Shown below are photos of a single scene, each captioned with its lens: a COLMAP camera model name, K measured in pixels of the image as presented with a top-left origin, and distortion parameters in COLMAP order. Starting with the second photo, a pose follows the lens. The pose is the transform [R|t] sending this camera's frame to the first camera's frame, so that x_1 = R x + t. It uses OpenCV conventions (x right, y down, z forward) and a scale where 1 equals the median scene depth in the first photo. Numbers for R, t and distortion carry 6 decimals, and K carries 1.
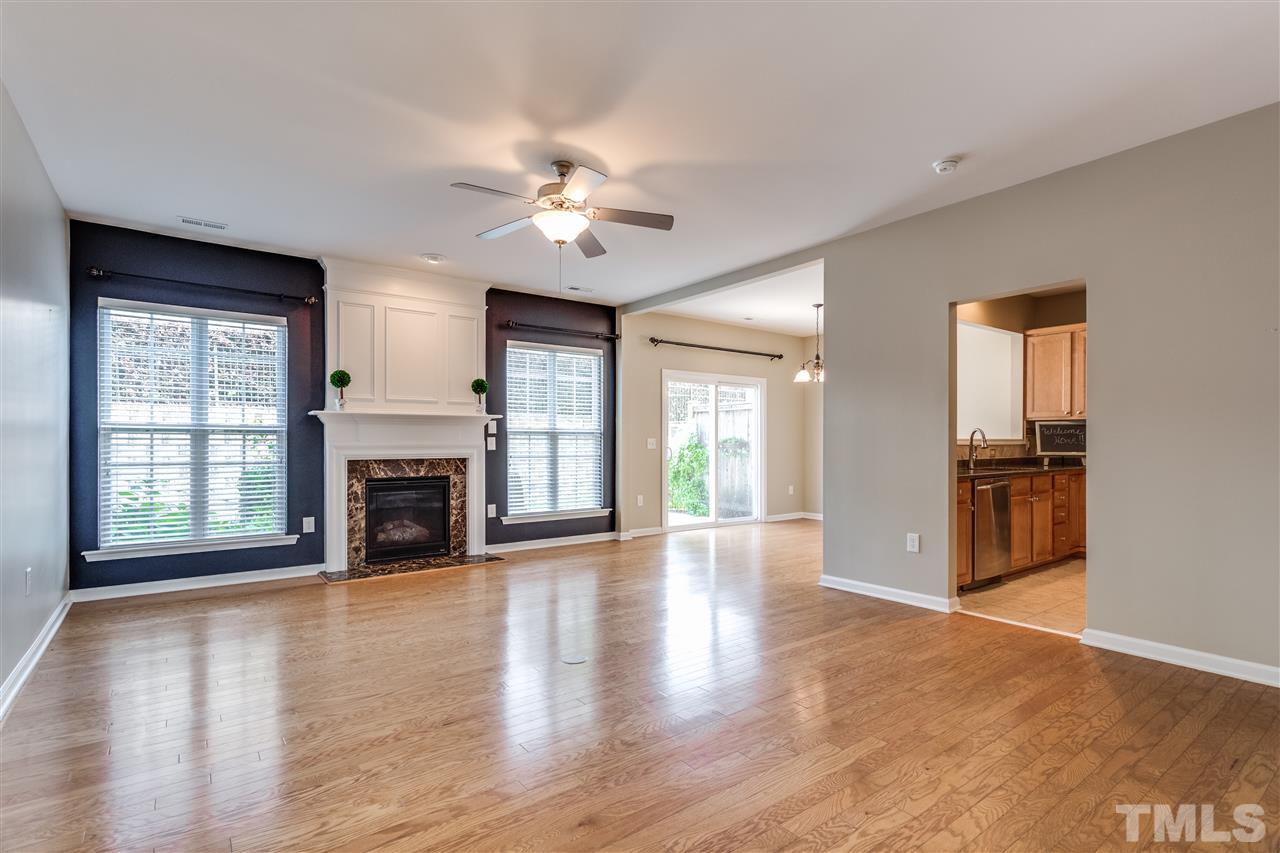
lens RADIAL K [[609.7, 0, 636.4], [0, 609.7, 446.1], [0, 0, 1]] dist [0.003752, 0.000512]
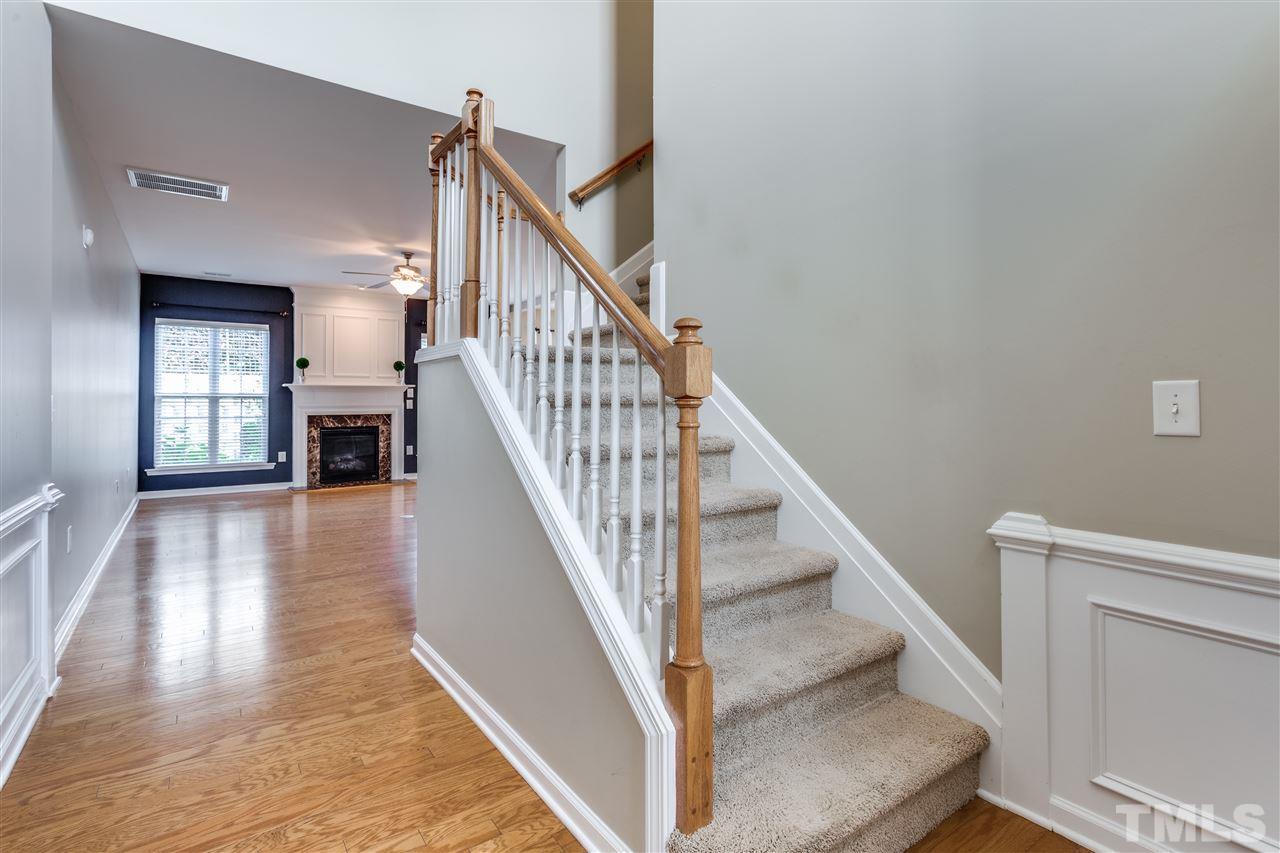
lens RADIAL K [[609.7, 0, 629.3], [0, 609.7, 397.8], [0, 0, 1]] dist [0.003752, 0.000512]
pose [[0.999705, -0.003977, -0.023955, 0.362262], [0.003626, 0.999885, -0.014705, 0.003821], [0.024011, 0.014614, 0.999605, -0.505493]]
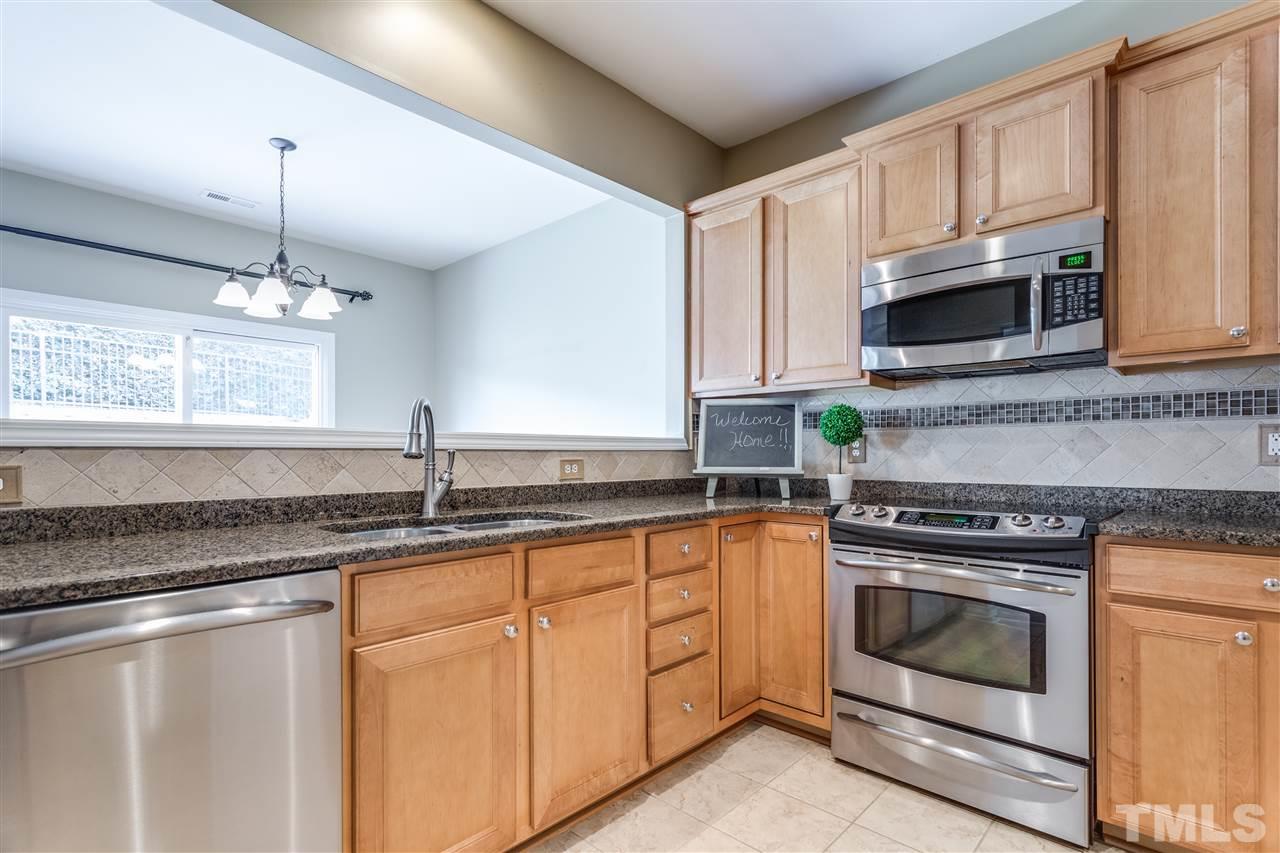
lens RADIAL K [[609.7, 0, 618.5], [0, 609.7, 450.8], [0, 0, 1]] dist [0.003752, 0.000512]
pose [[0.986547, 0.001388, 0.163471, 0.589215], [0.000162, 0.999955, -0.009466, 0.002929], [-0.163477, 0.009365, 0.986503, 0.639270]]
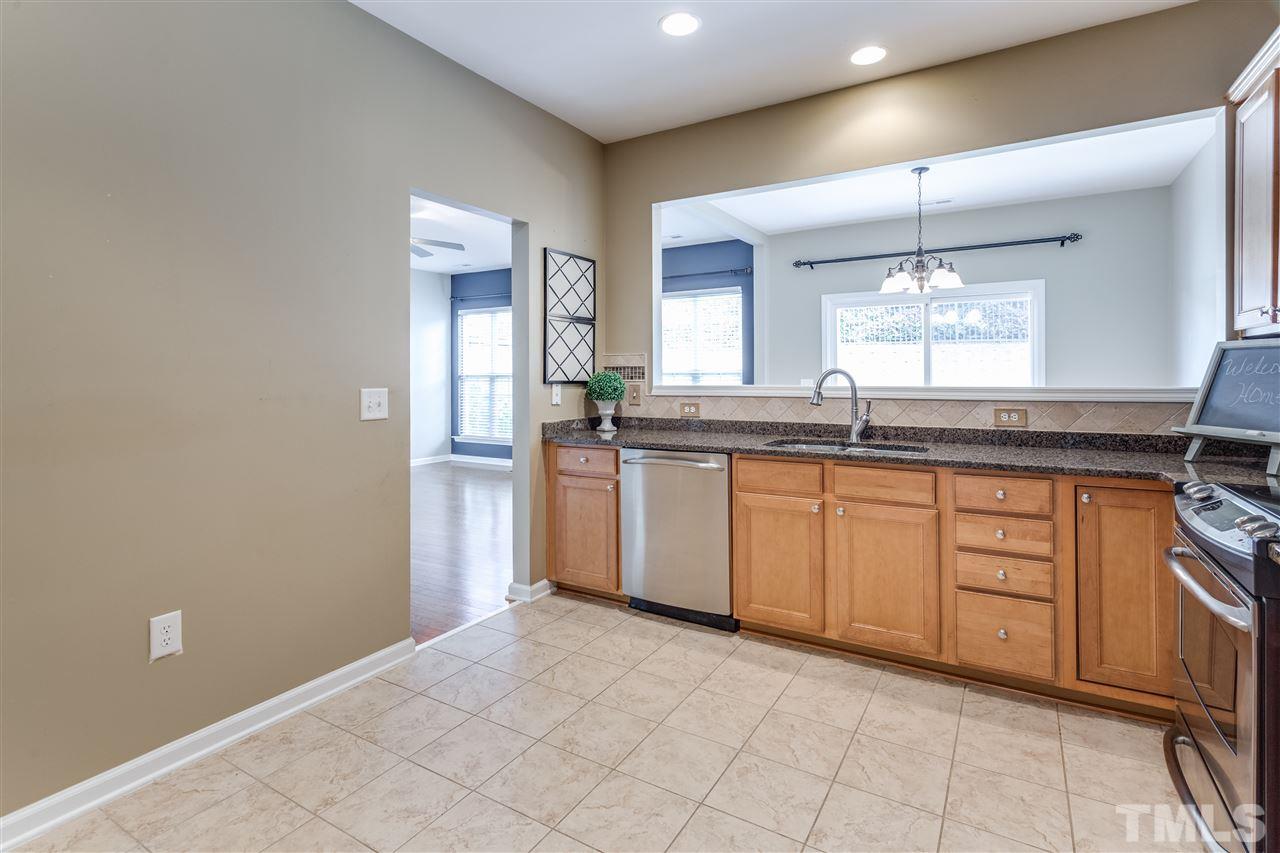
lens RADIAL K [[609.7, 0, 656.3], [0, 609.7, 376.9], [0, 0, 1]] dist [0.003752, 0.000512]
pose [[0.406966, 0.001201, -0.913442, 0.963891], [0.001370, 0.999997, 0.001926, -0.022152], [0.913442, -0.002035, 0.406963, 0.612279]]
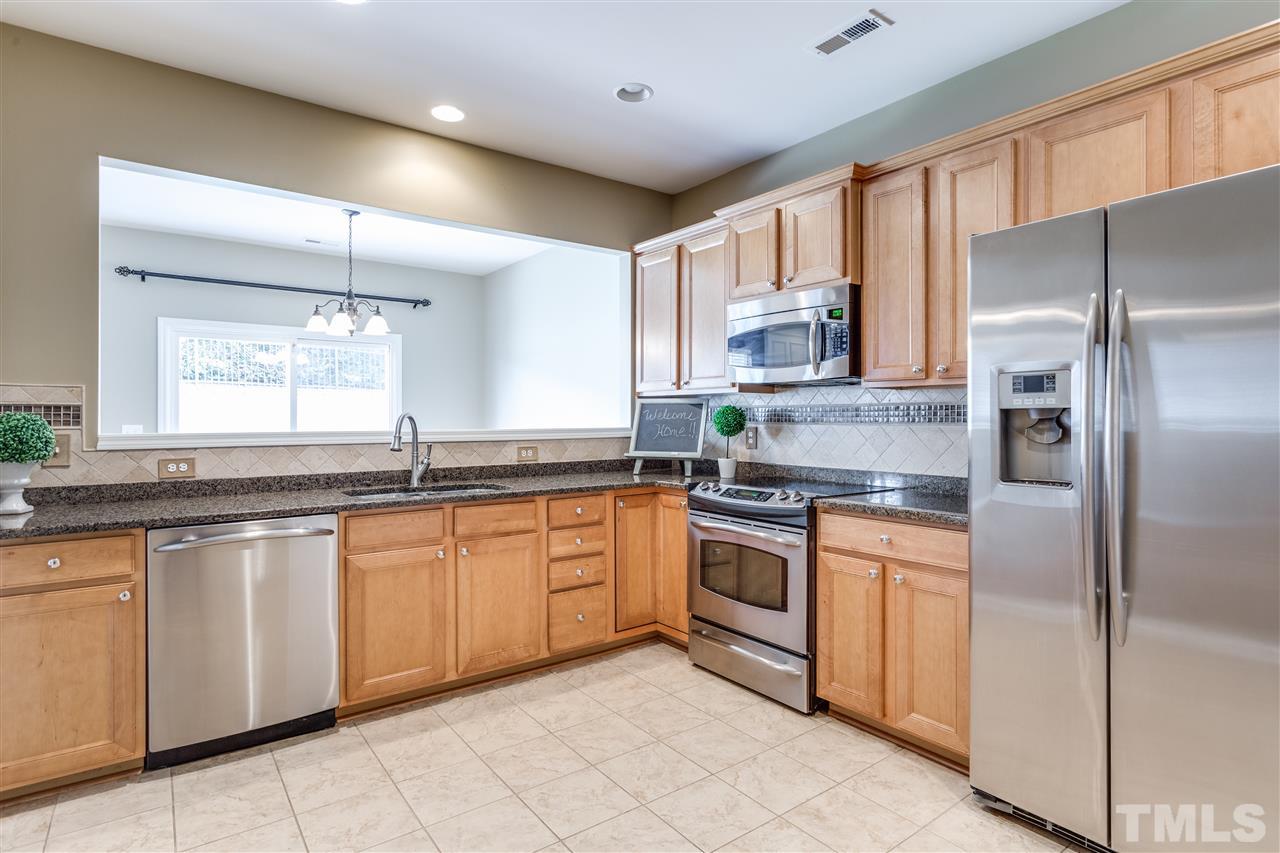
lens RADIAL K [[645.4, 0, 614.6], [0, 645.4, 413.0], [0, 0, 1]] dist [-0.005214, 0.001498]
pose [[0.999919, -0.001131, -0.012643, 0.724207], [0.000999, 0.999945, -0.010428, -0.021886], [0.012654, 0.010414, 0.999866, 0.426134]]
